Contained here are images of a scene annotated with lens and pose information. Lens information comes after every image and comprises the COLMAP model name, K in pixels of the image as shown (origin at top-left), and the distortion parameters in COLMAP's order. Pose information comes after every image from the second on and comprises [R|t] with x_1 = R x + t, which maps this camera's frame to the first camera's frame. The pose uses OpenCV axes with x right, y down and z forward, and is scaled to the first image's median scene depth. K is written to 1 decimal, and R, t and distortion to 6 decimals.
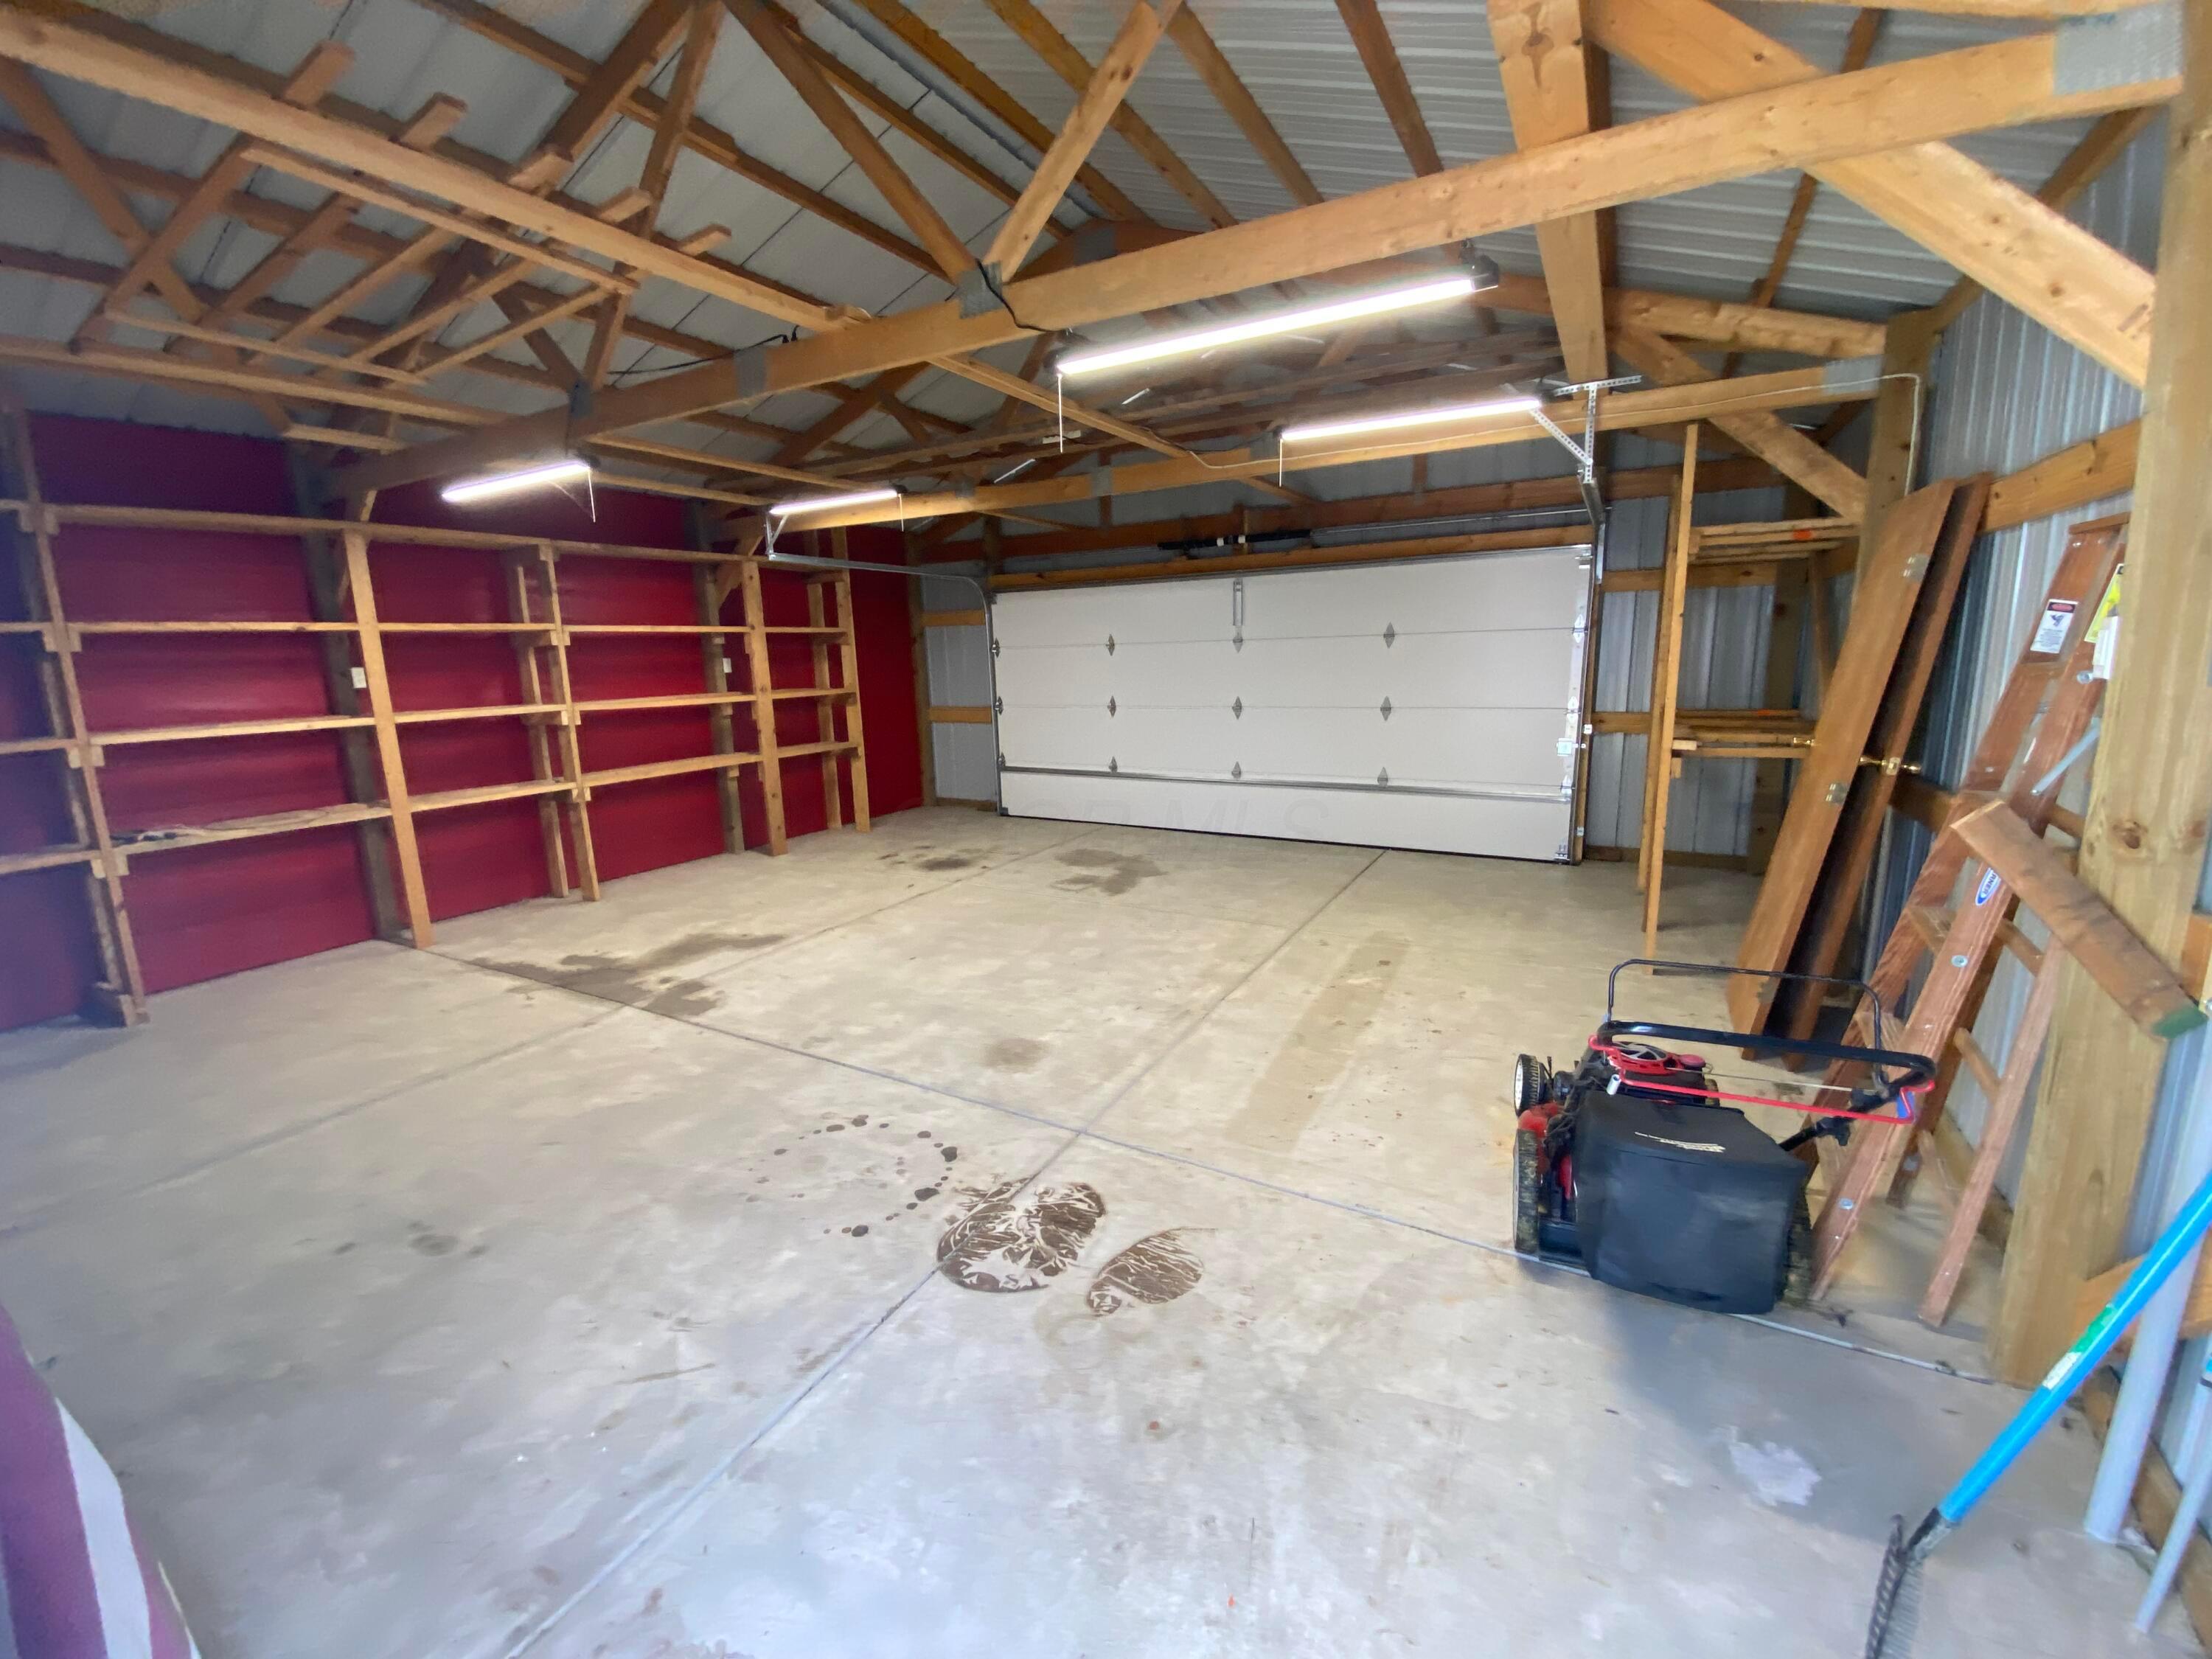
lens RADIAL K [[903.1, 0, 1106.0], [0, 903.1, 829.5], [0, 0, 1]] dist [0.013502, -0.018814]
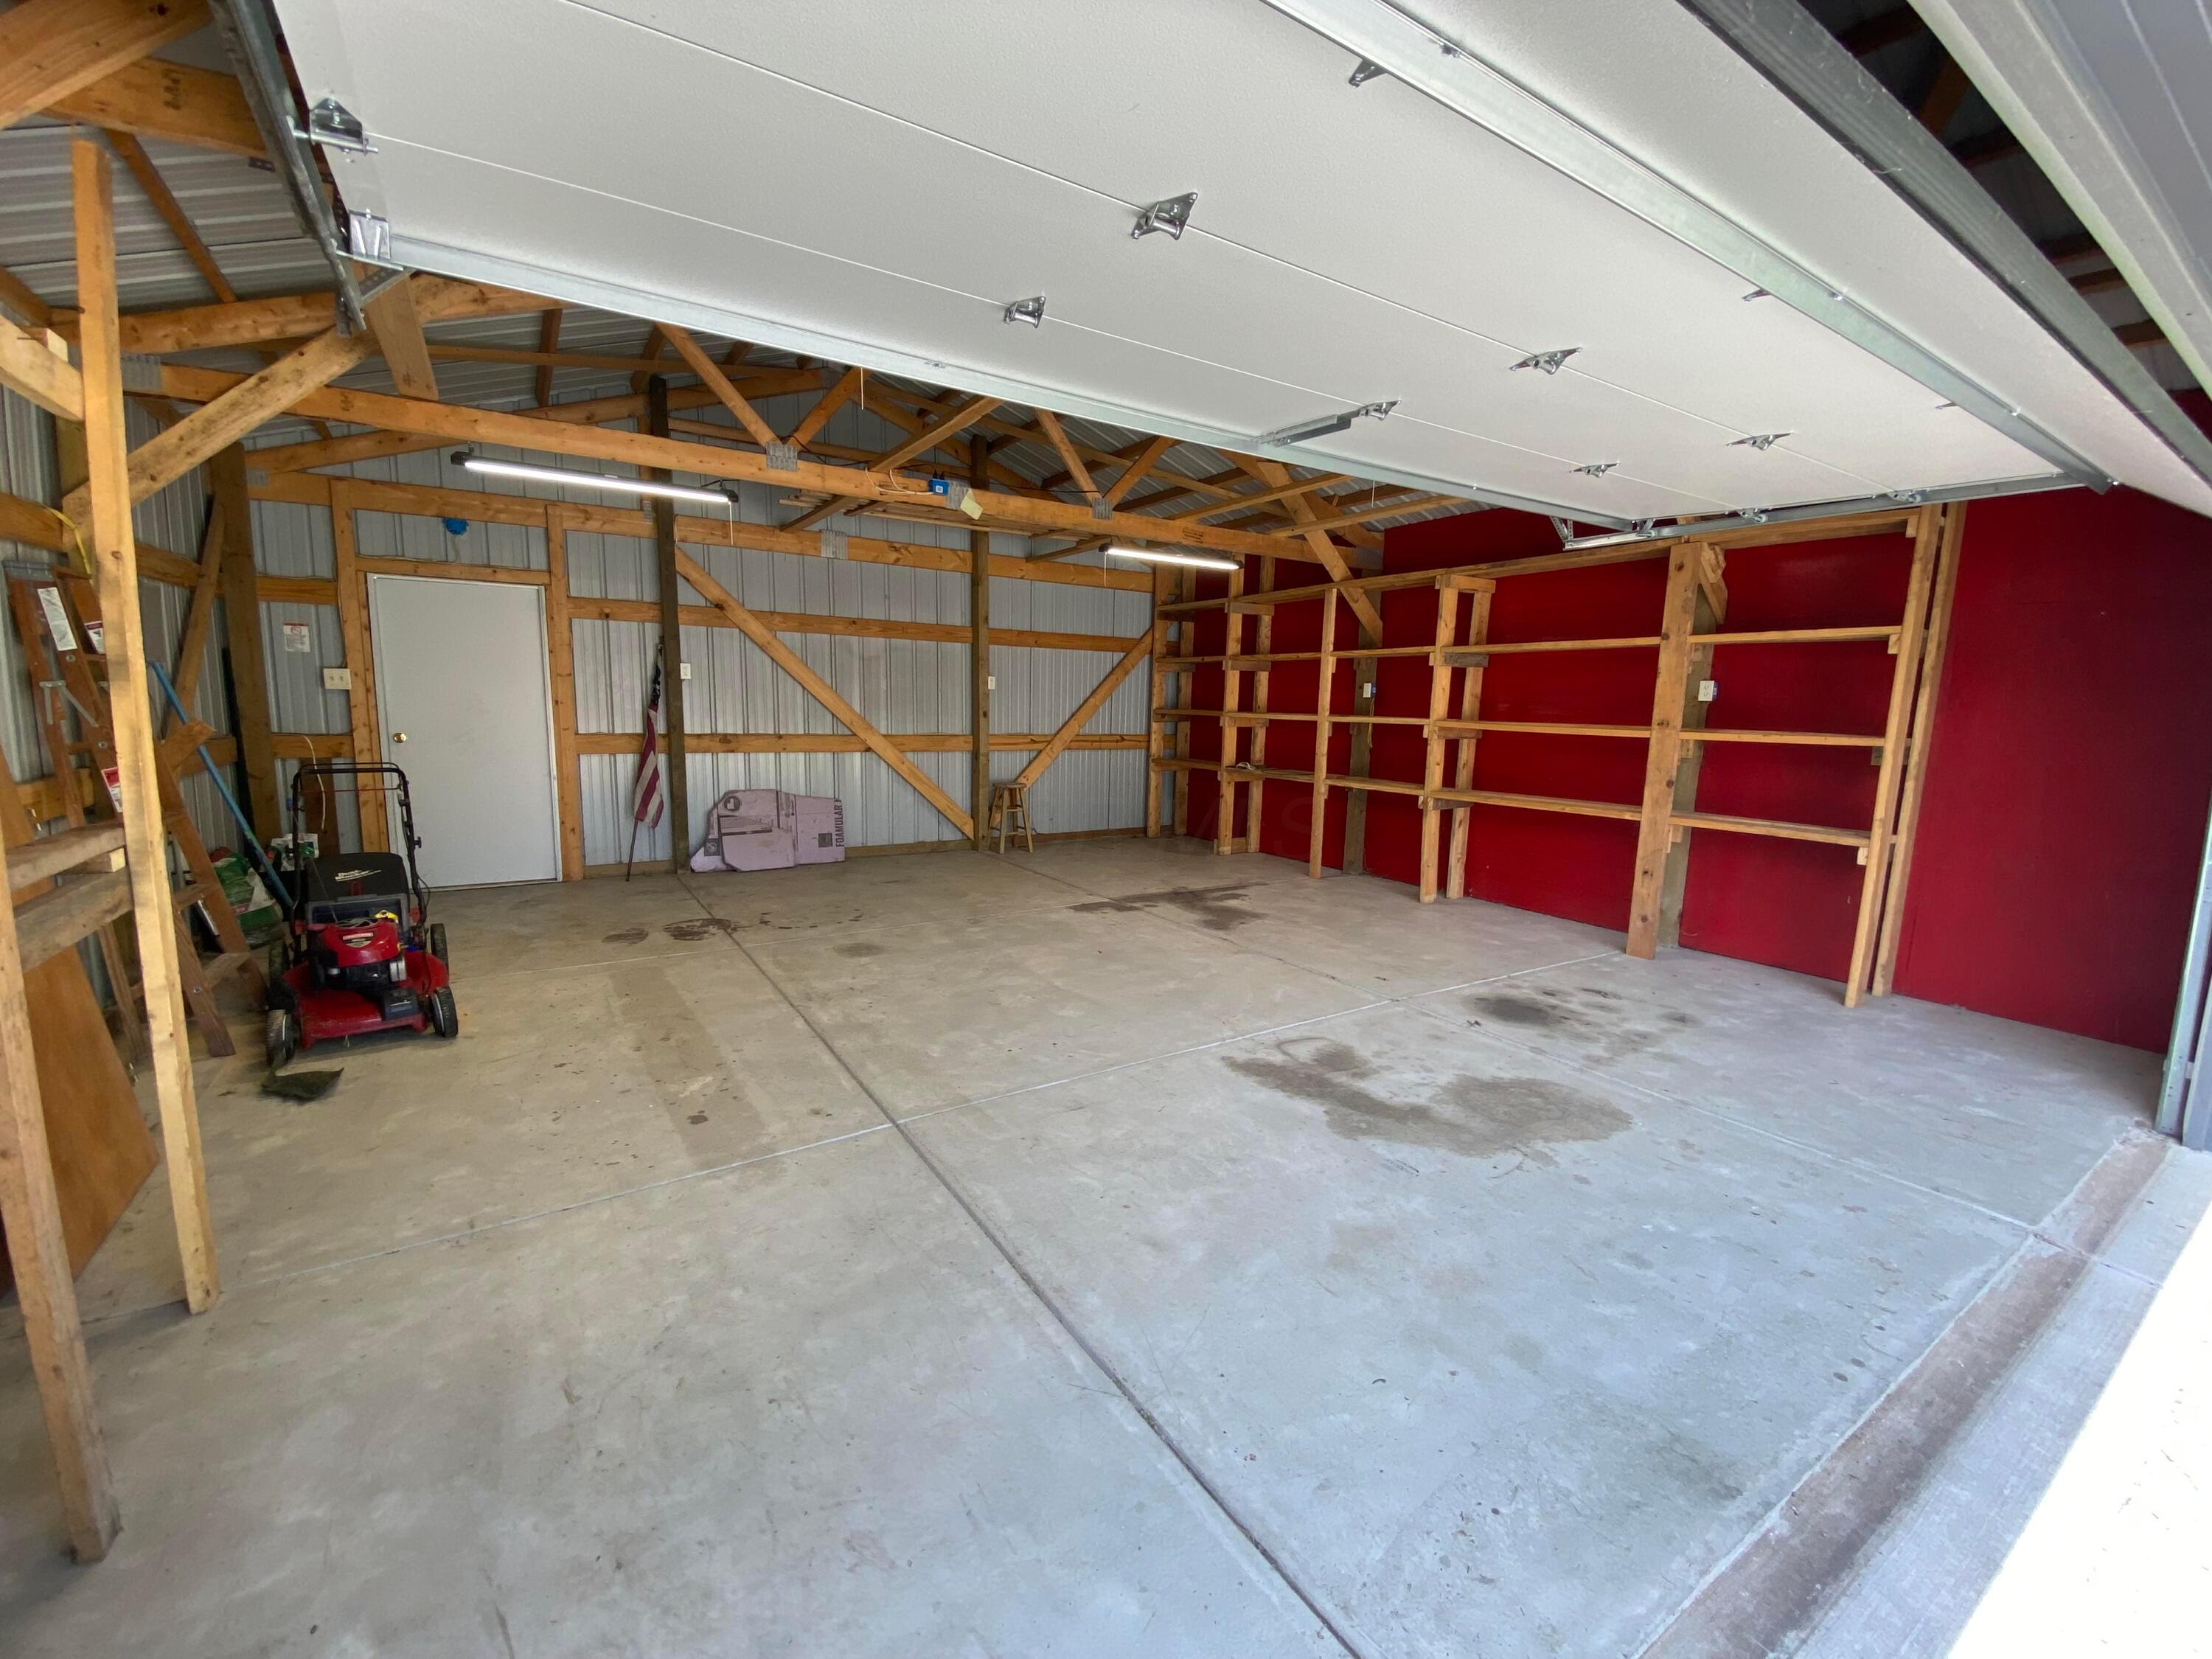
lens RADIAL K [[896.0, 0, 1117.5], [0, 896.0, 833.2], [0, 0, 1]] dist [0.016472, -0.018456]
pose [[-0.458214, 0.150448, -0.876017, 0.722184], [-0.183317, 0.948386, 0.258763, -0.283733], [0.869733, 0.279158, -0.406984, 1.491904]]
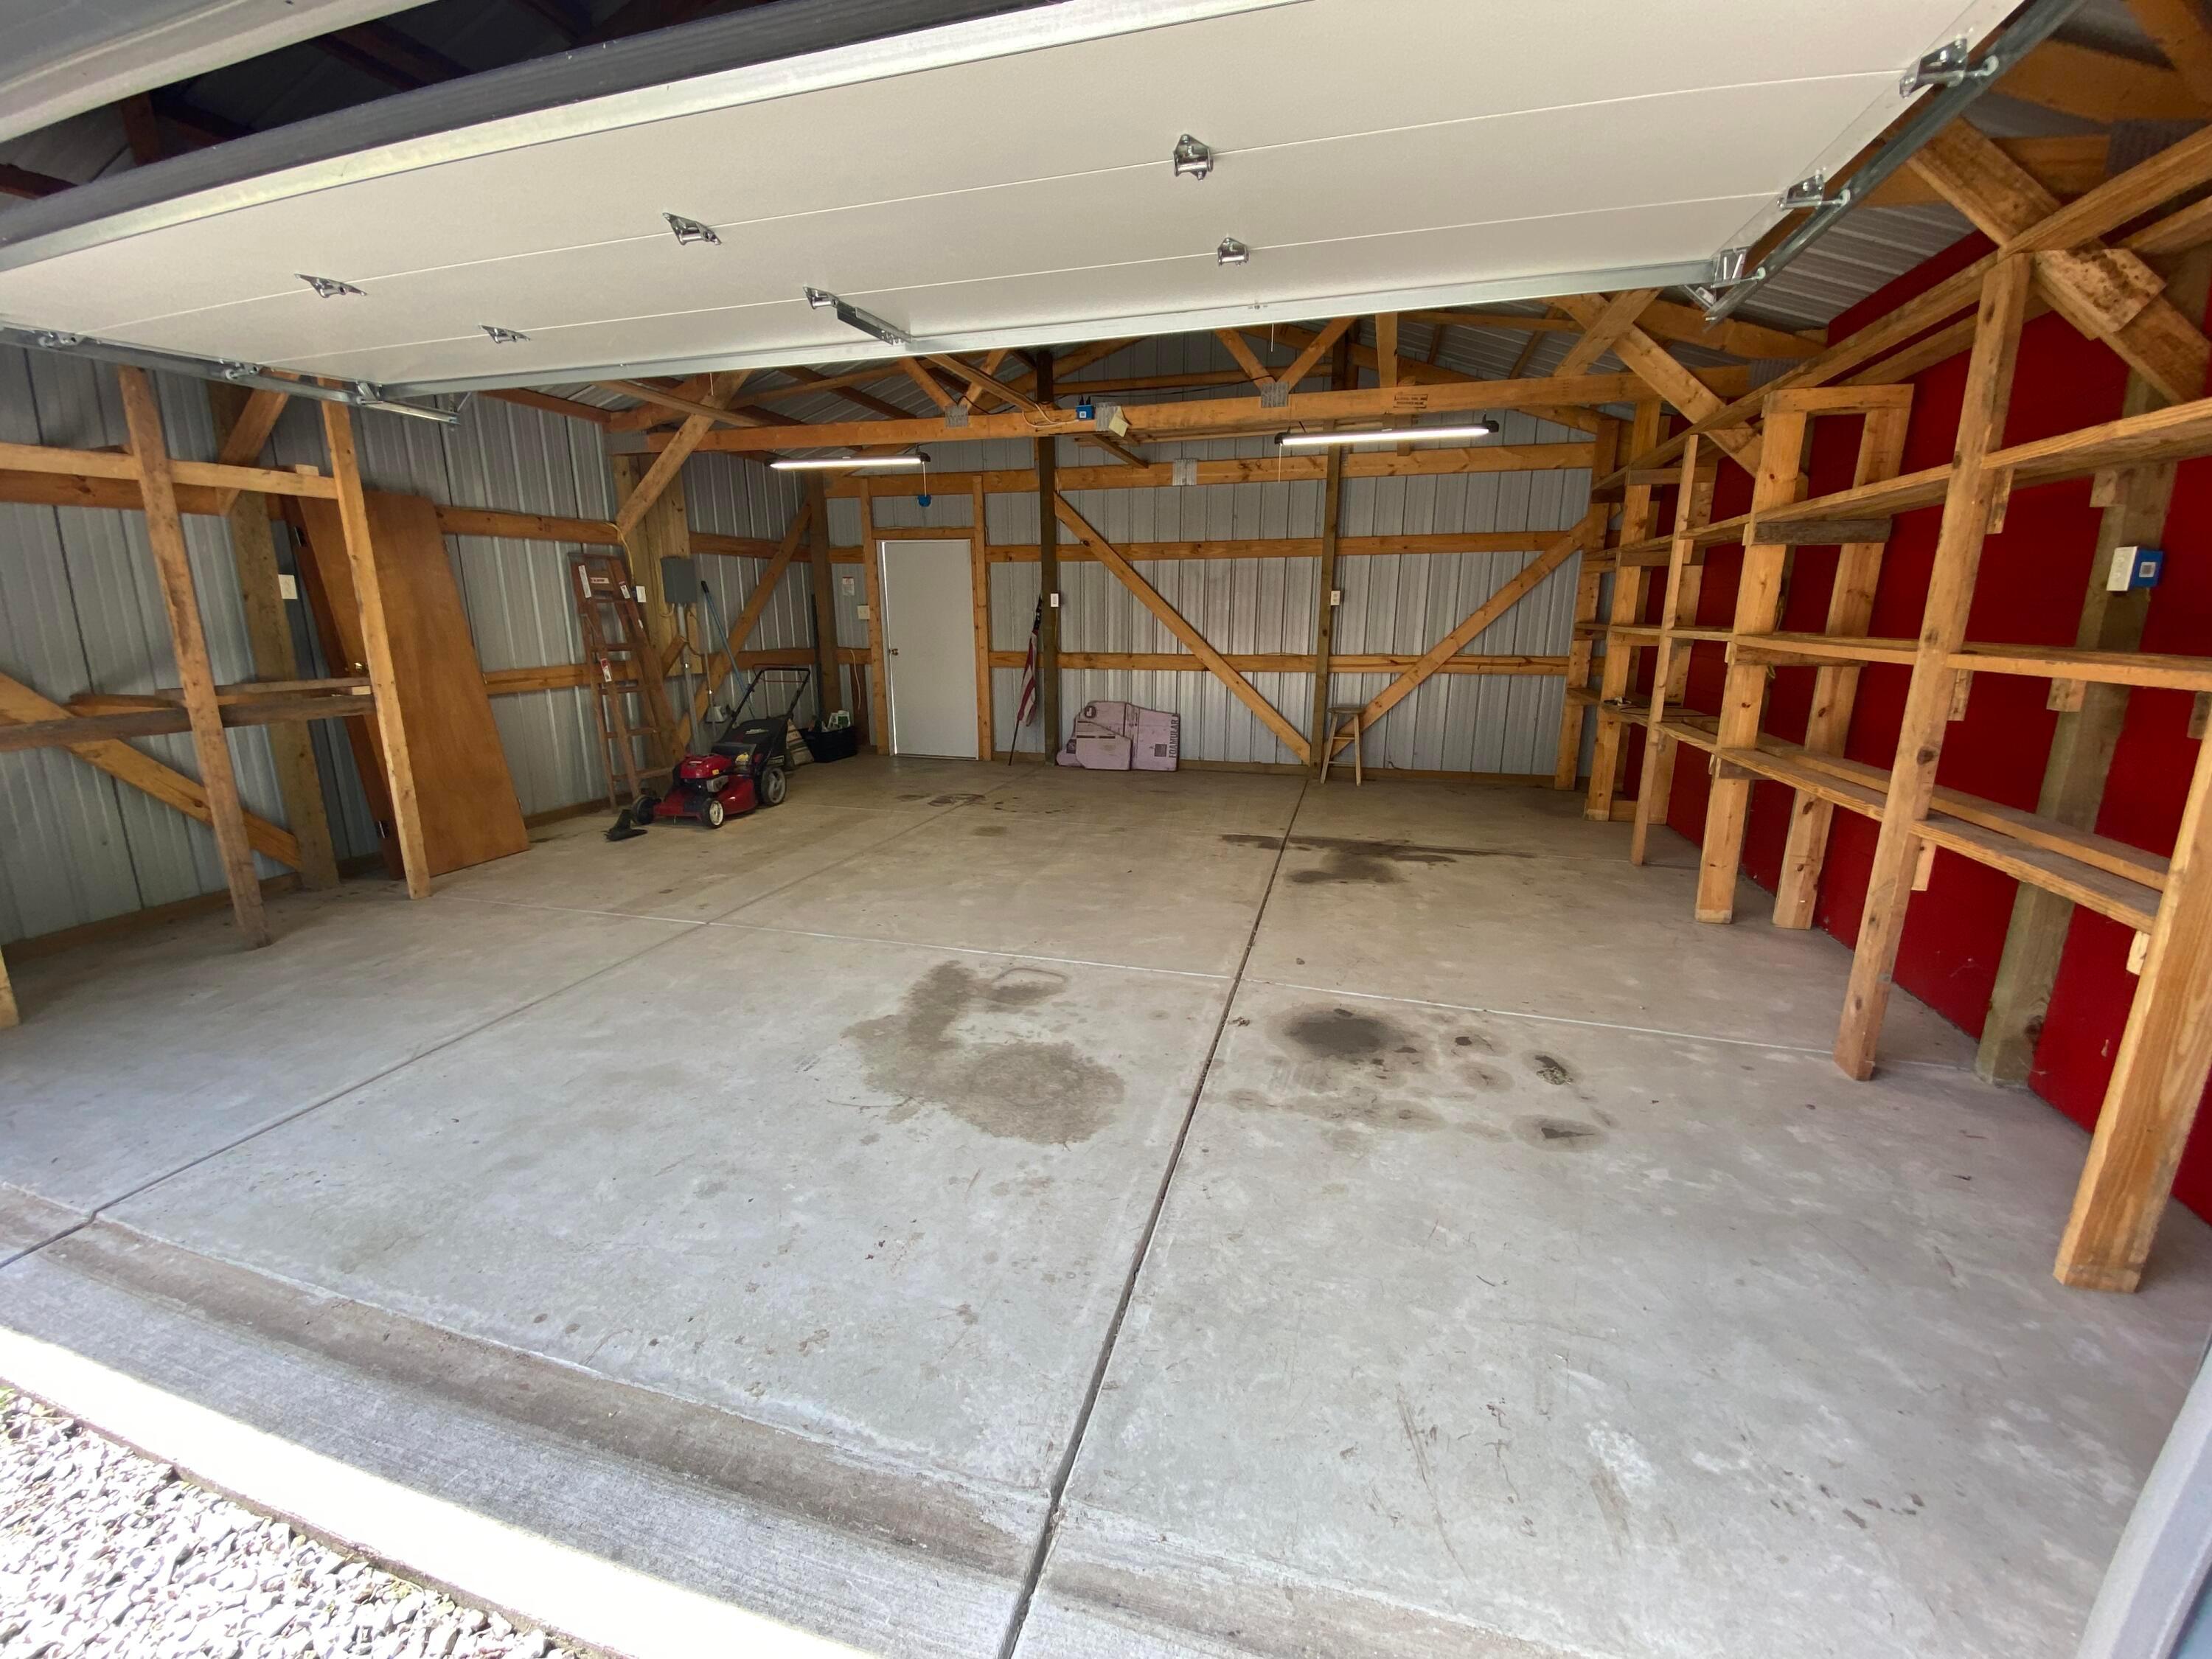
lens RADIAL K [[902.0, 0, 1105.4], [0, 902.0, 837.1], [0, 0, 1]] dist [0.039533, -0.034141]
pose [[-0.971657, 0.084254, -0.220872, 0.046526], [-0.018044, 0.905171, 0.424665, -0.367026], [0.235707, 0.416614, -0.877995, 2.027780]]
